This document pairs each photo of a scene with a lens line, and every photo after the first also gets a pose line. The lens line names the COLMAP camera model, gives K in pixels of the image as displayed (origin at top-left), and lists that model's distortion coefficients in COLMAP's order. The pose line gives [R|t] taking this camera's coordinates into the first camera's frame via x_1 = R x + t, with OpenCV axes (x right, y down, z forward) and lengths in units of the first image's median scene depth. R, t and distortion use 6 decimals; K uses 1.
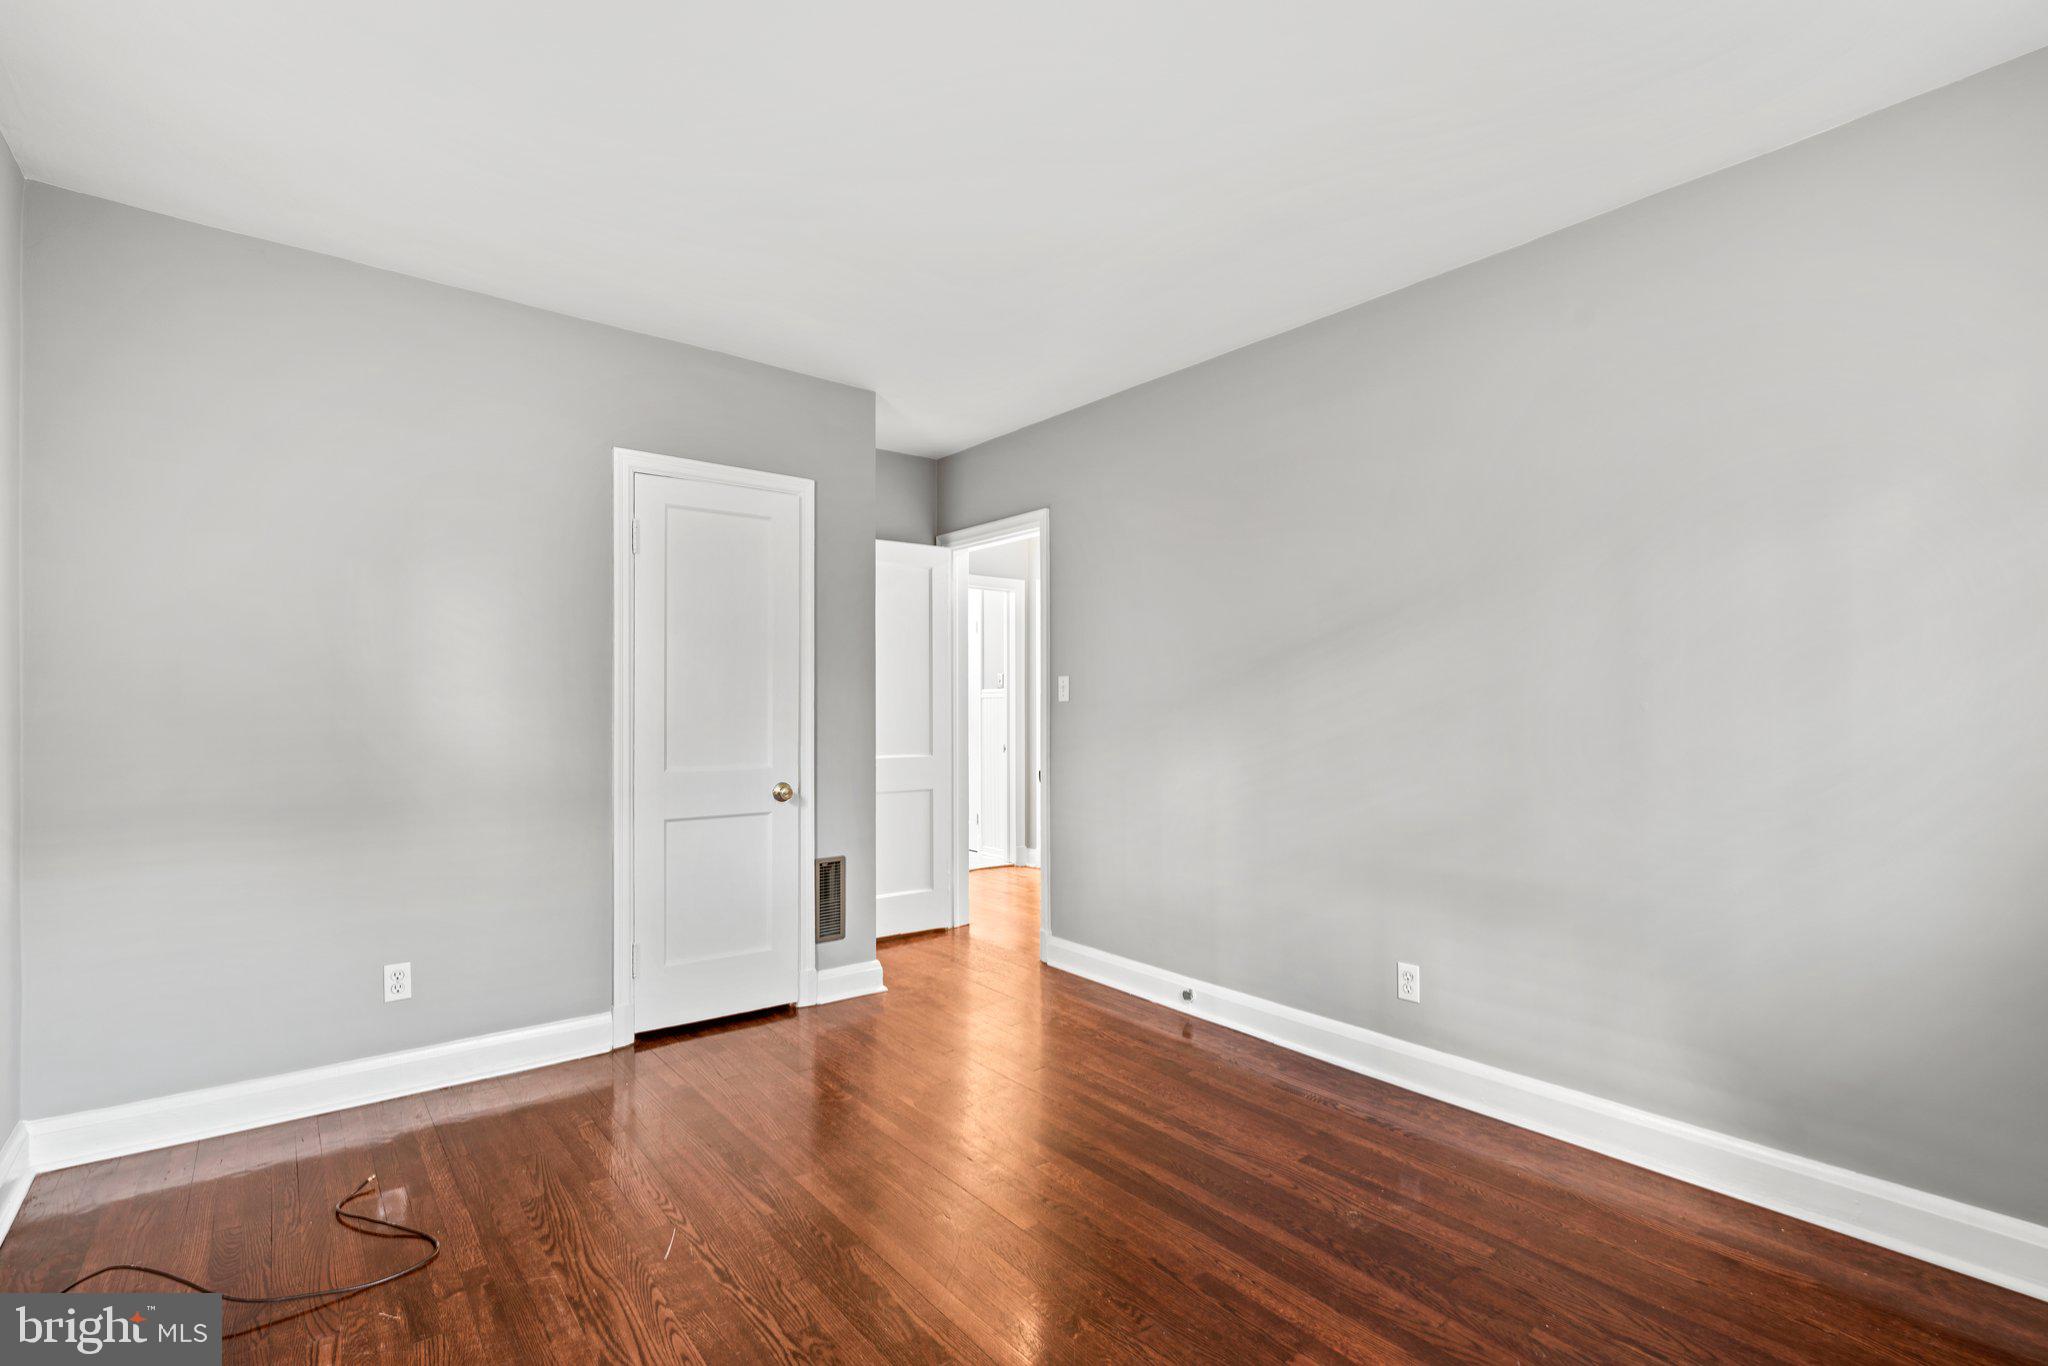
lens RADIAL K [[925.5, 0, 1029.7], [0, 925.5, 687.9], [0, 0, 1]] dist [-0.015206, 0.006449]
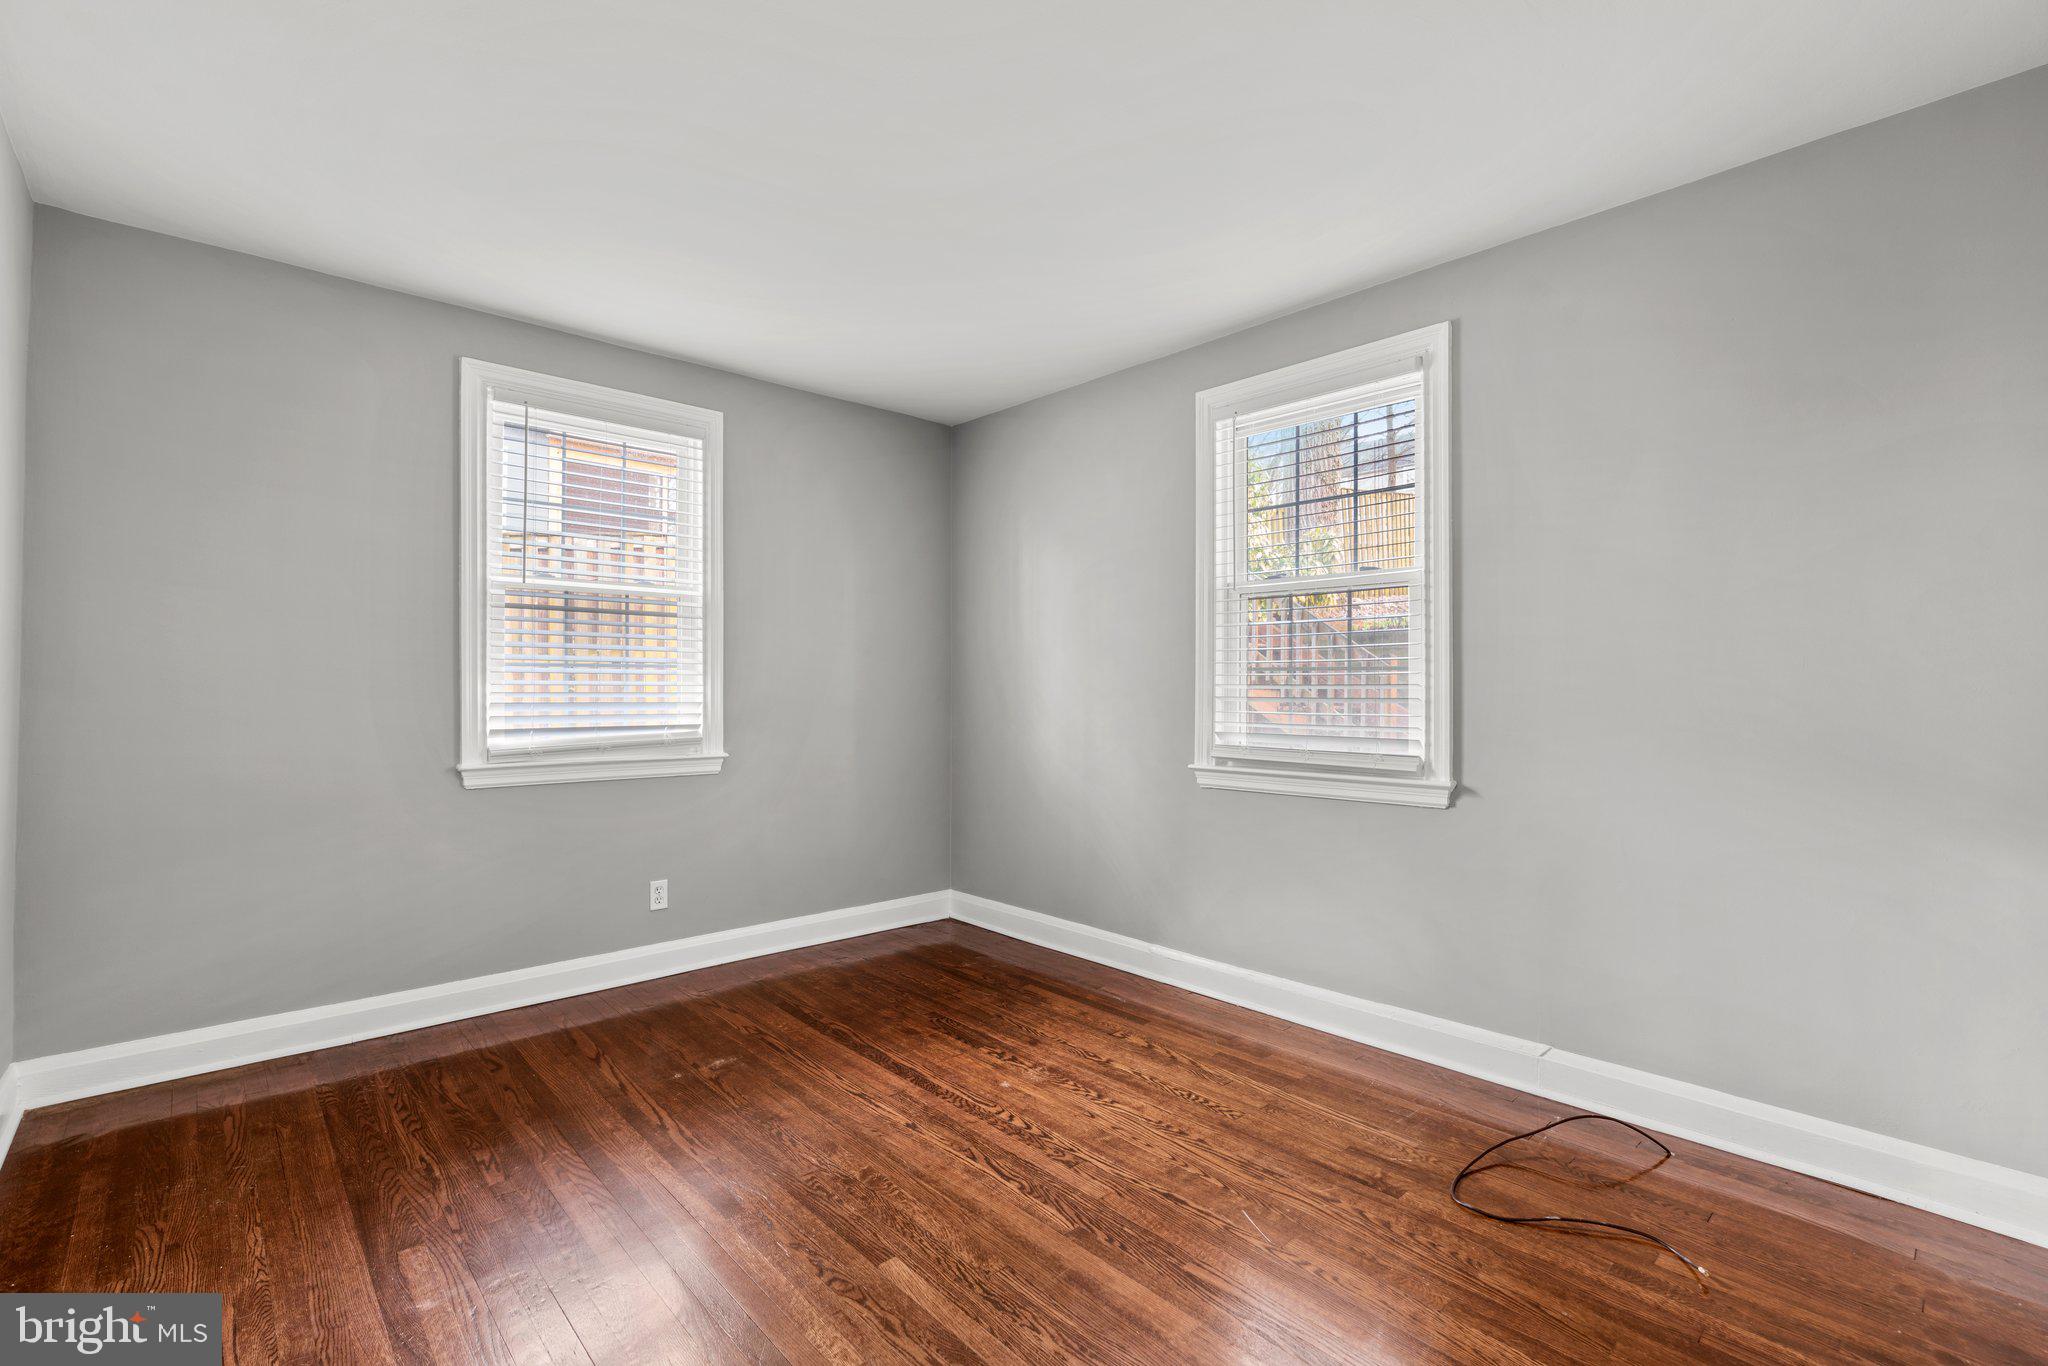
lens RADIAL K [[925.5, 0, 1029.7], [0, 925.5, 687.9], [0, 0, 1]] dist [-0.015206, 0.006449]
pose [[-0.998164, 0.001215, -0.060554, -0.055065], [0.002399, 0.999807, -0.019475, 0.026473], [0.060519, -0.019584, -0.997975, 1.262751]]
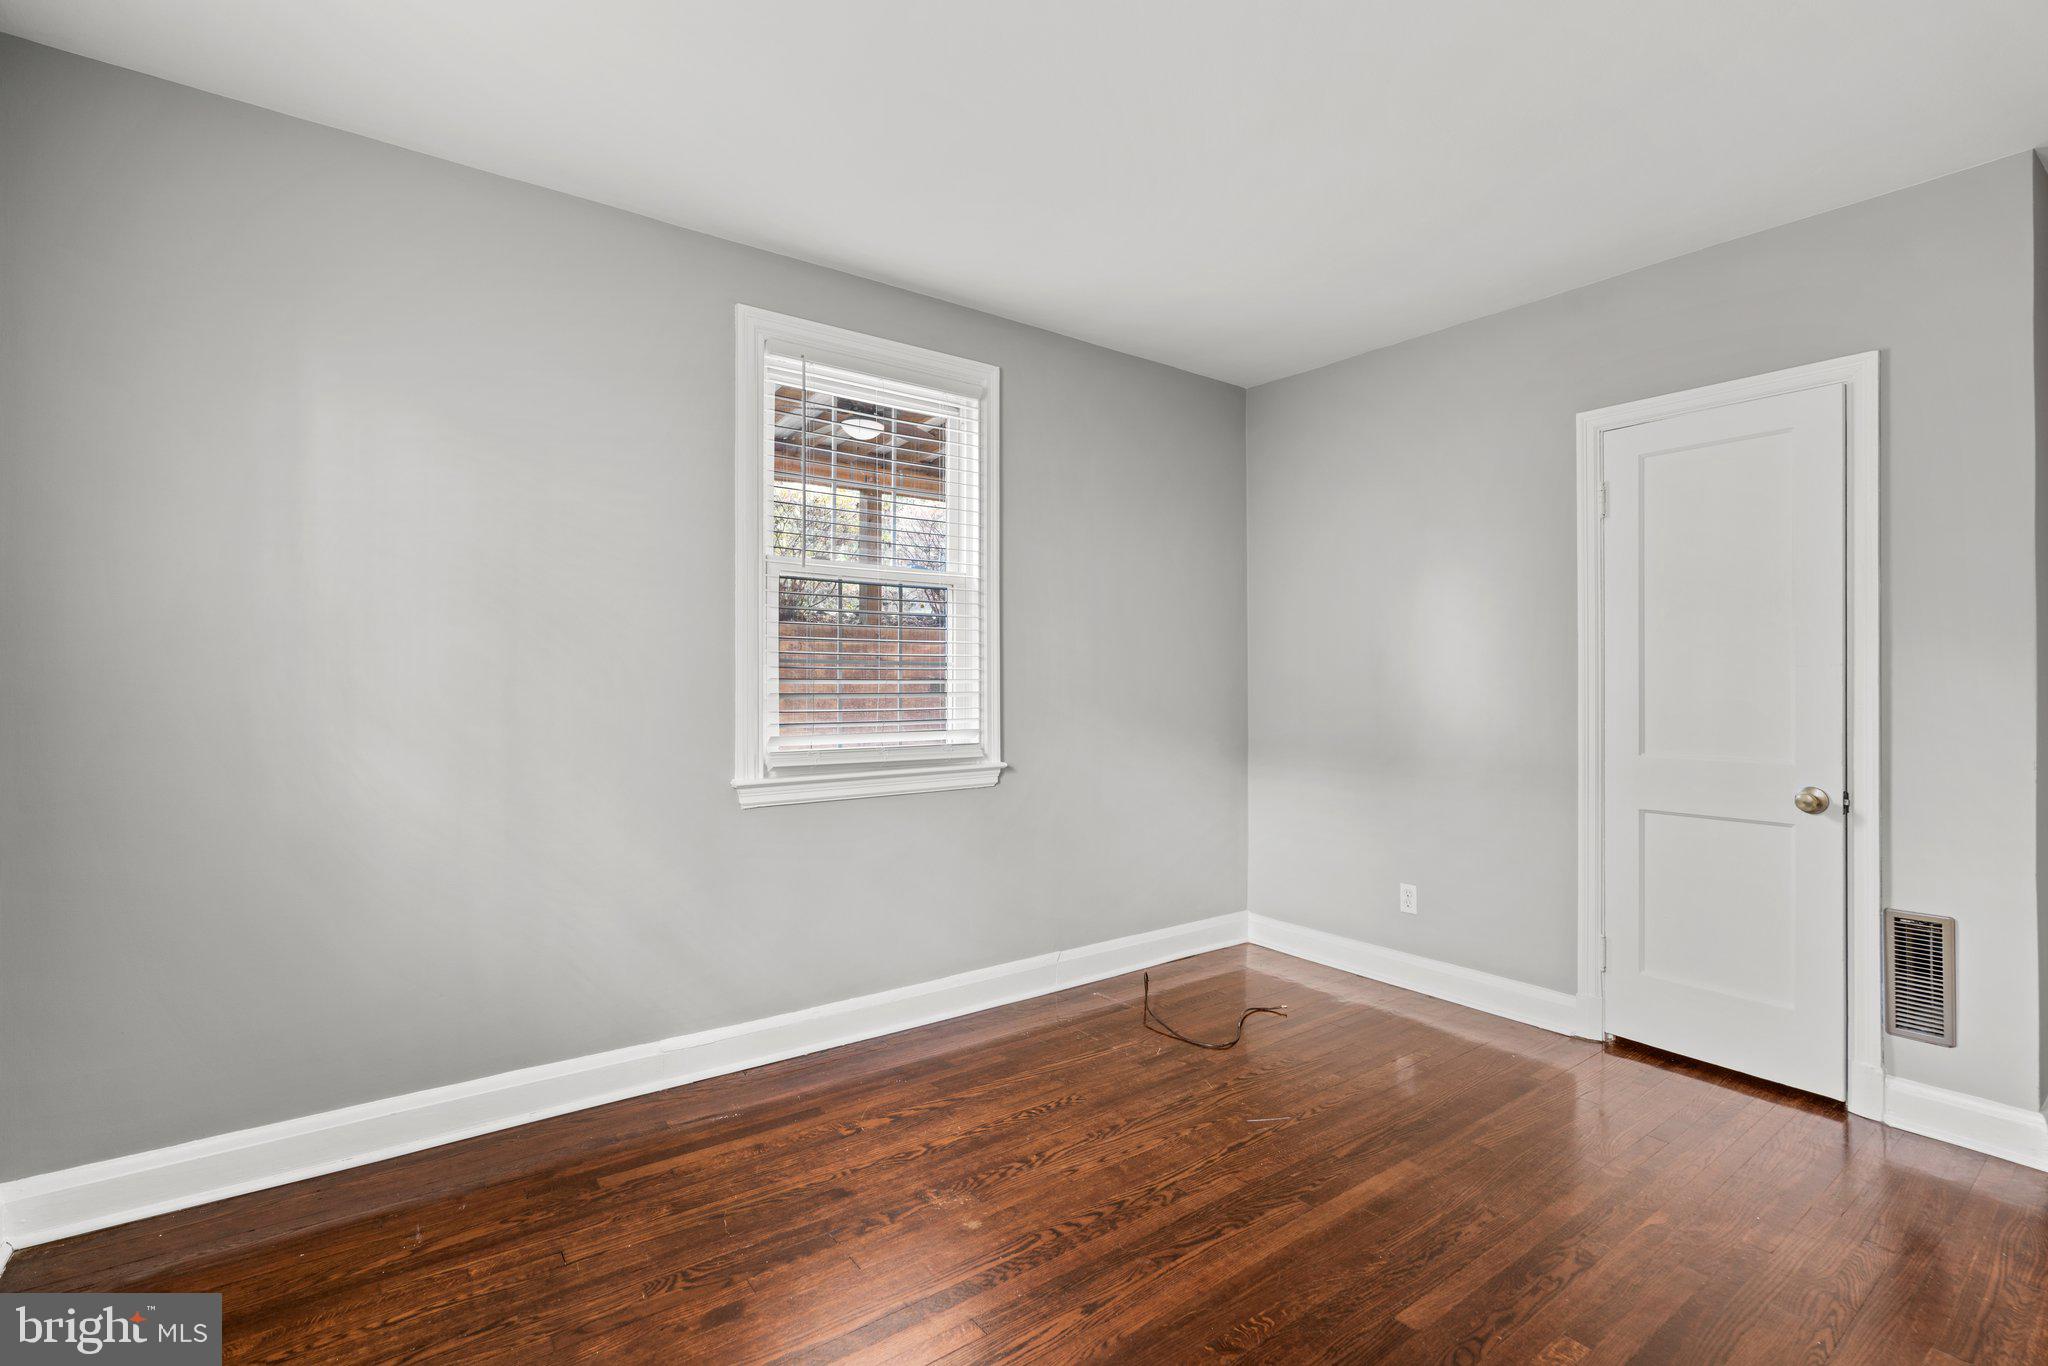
lens RADIAL K [[928.6, 0, 1024.0], [0, 928.6, 683.0], [0, 0, 1]] dist [-0.013447, 0.005840]
pose [[-0.039110, 0.001613, -0.999234, 0.541533], [0.017725, 0.999842, 0.000920, 0.010035], [0.999078, -0.017675, -0.039133, 0.465198]]
